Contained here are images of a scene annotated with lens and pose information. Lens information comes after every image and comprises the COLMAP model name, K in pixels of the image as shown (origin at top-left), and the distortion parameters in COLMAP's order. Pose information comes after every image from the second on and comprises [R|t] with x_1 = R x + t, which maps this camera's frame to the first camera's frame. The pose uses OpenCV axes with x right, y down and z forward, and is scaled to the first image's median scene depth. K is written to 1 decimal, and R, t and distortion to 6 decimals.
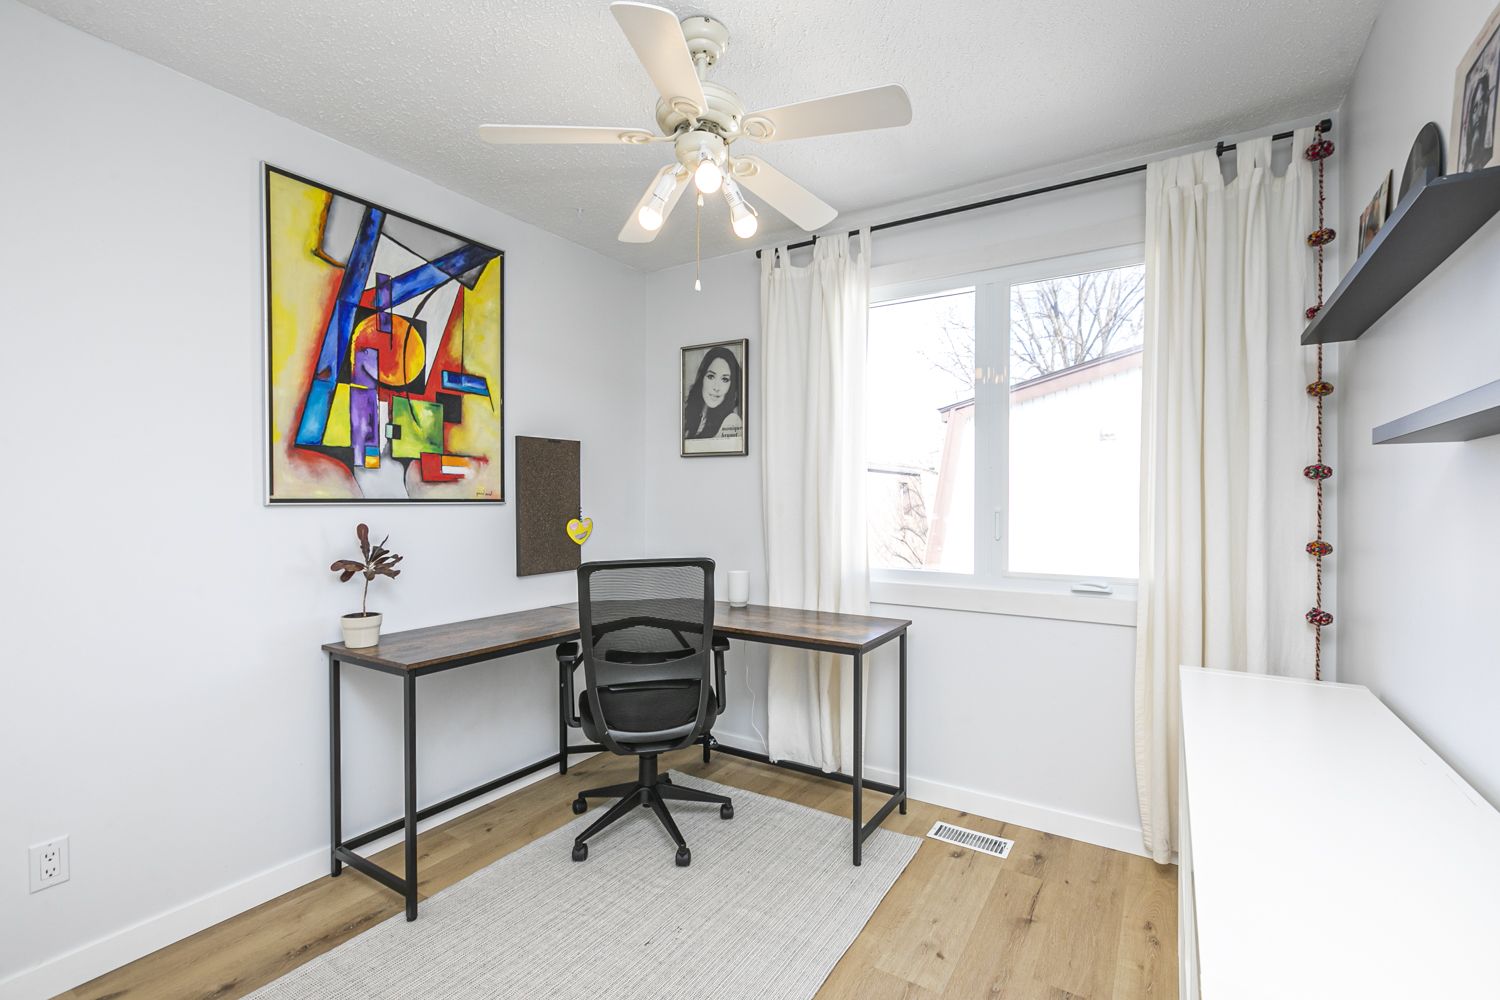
lens RADIAL K [[663.1, 0, 745.6], [0, 663.1, 495.2], [0, 0, 1]] dist [0.003043, -0.001951]
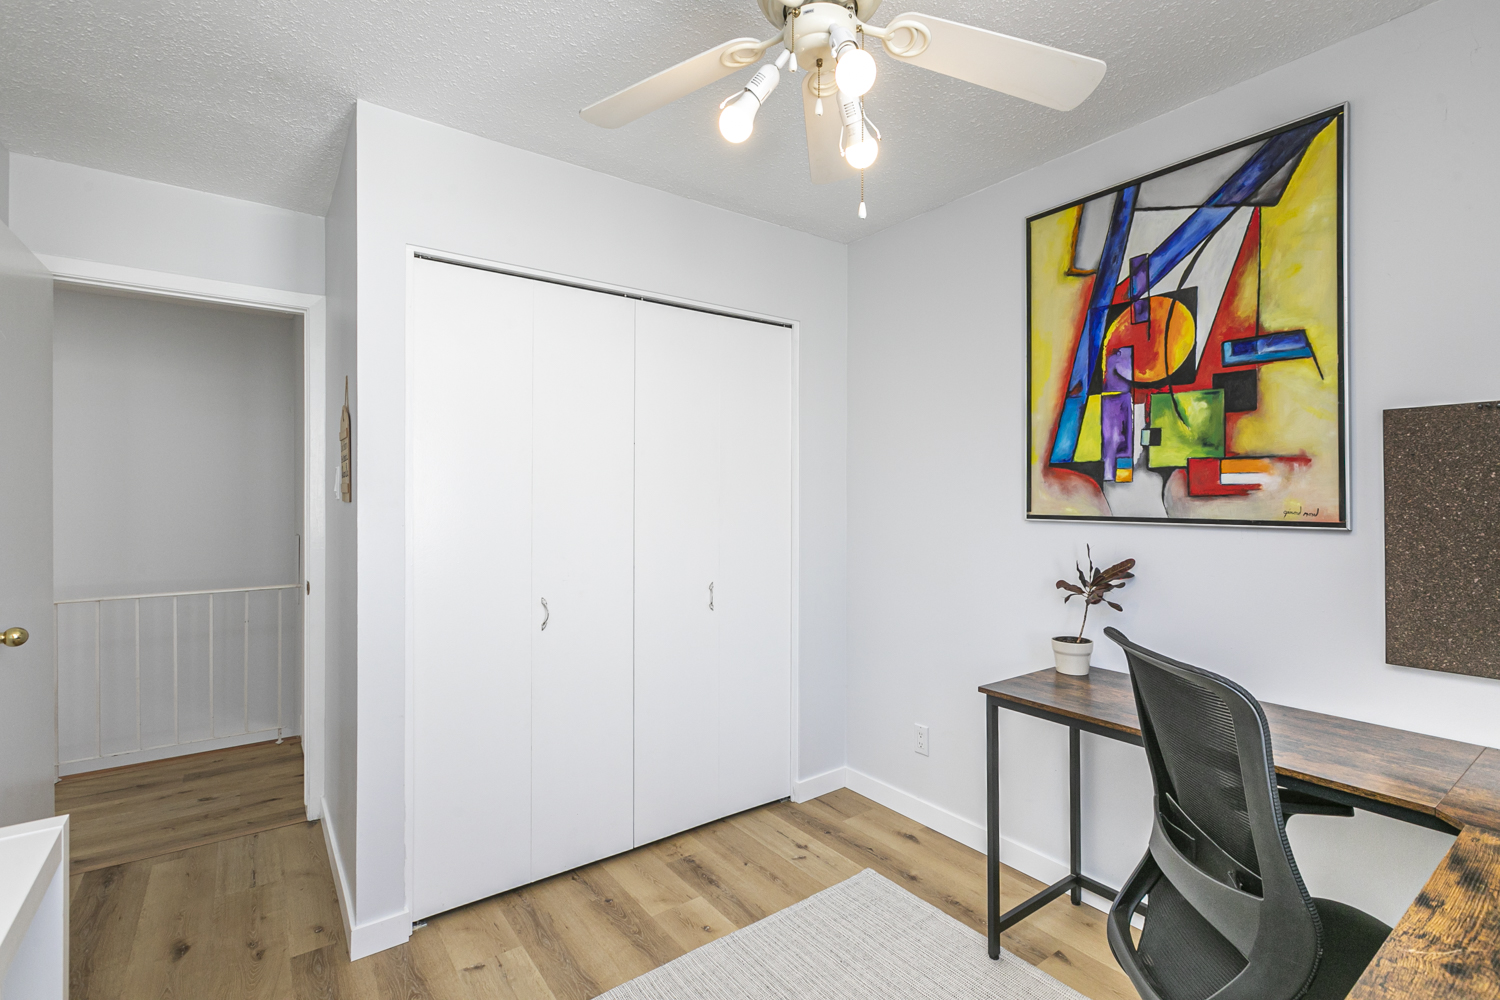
lens RADIAL K [[663.1, 0, 739.8], [0, 663.1, 507.1], [0, 0, 1]] dist [0.003043, -0.001951]
pose [[-0.347716, -0.003567, -0.937593, 0.425096], [-0.012484, 0.999922, 0.000826, -0.001905], [0.937517, 0.011992, -0.347733, 0.791635]]
